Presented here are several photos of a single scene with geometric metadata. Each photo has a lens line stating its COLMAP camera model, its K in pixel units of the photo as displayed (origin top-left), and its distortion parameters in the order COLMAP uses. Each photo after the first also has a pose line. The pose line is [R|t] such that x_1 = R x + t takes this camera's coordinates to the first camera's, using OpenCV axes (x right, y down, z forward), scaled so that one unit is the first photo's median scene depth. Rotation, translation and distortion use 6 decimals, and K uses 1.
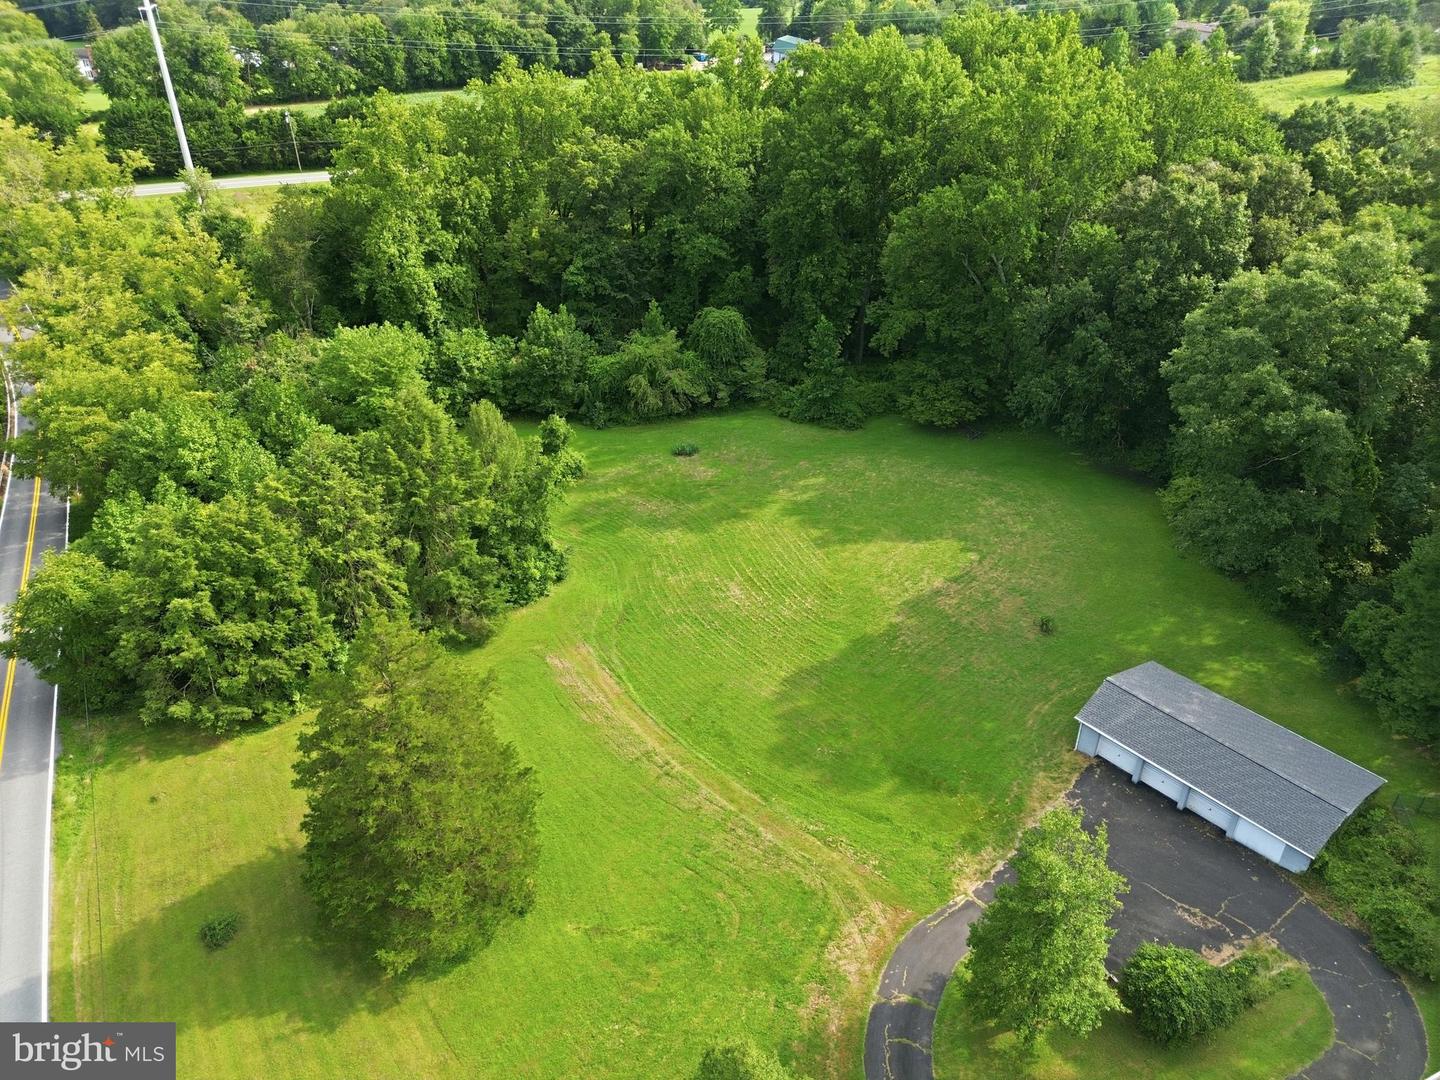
lens RADIAL K [[1017.4, 0, 720.0], [0, 1017.4, 540.0], [0, 0, 1]] dist [0.079879, -0.079663]
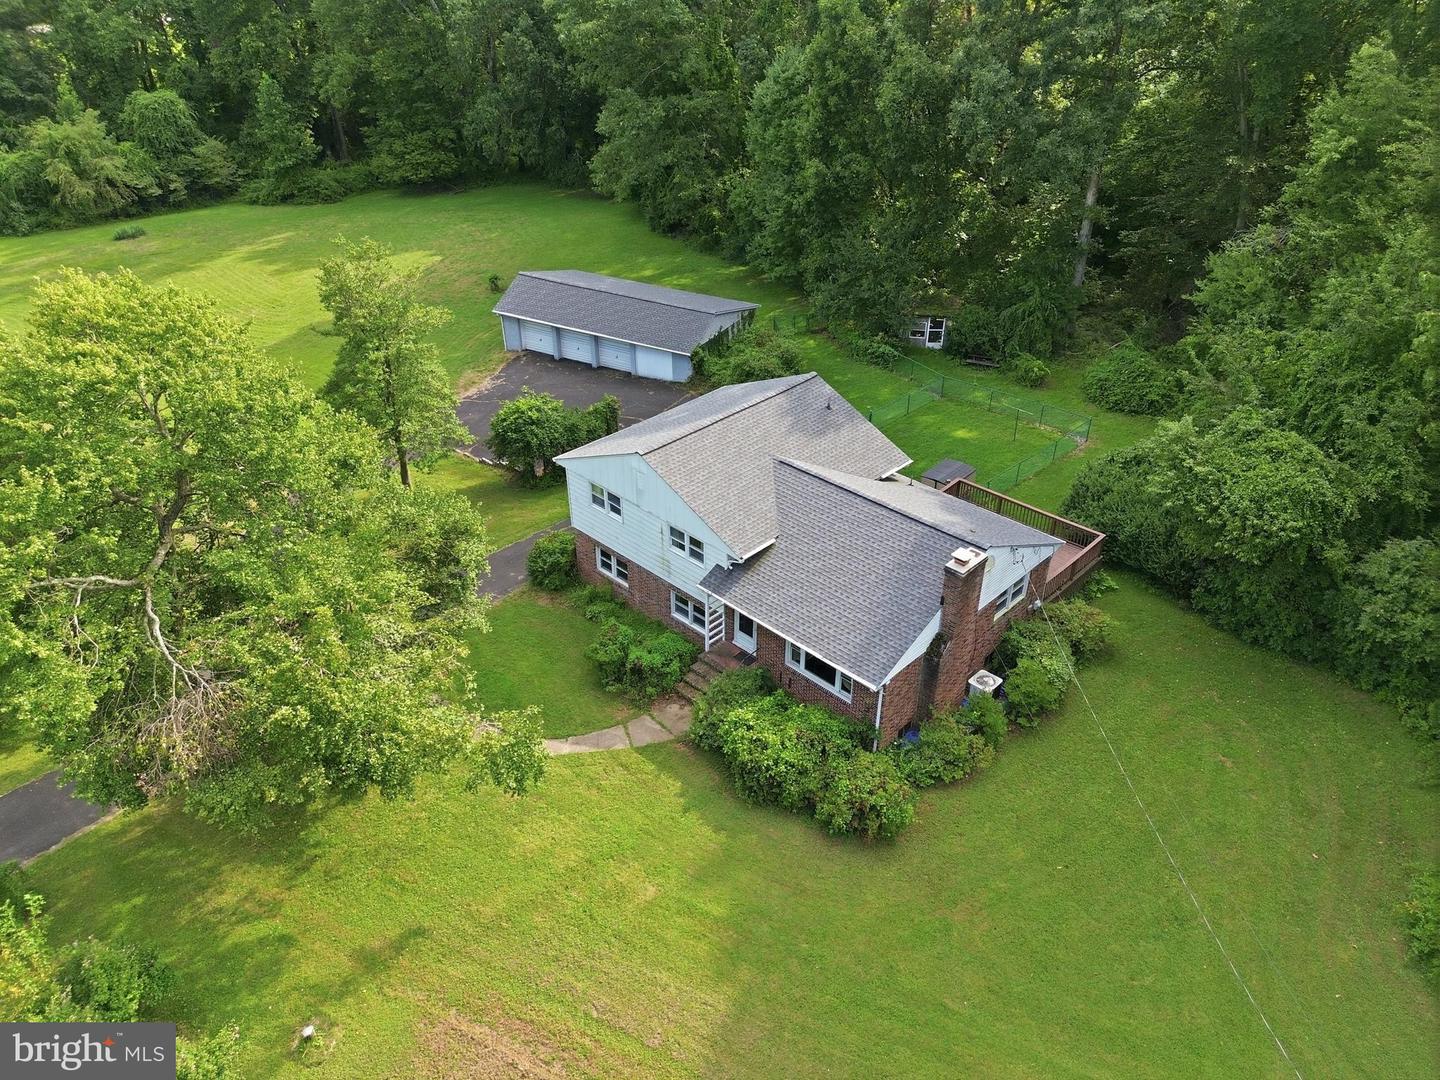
lens RADIAL K [[1017.4, 0, 720.0], [0, 1017.4, 540.0], [0, 0, 1]] dist [0.079879, -0.079663]
pose [[0.932145, -0.196429, 0.304173, 0.124047], [0.189939, 0.980466, 0.051092, 0.233617], [-0.308267, 0.010149, 0.951246, -0.013163]]
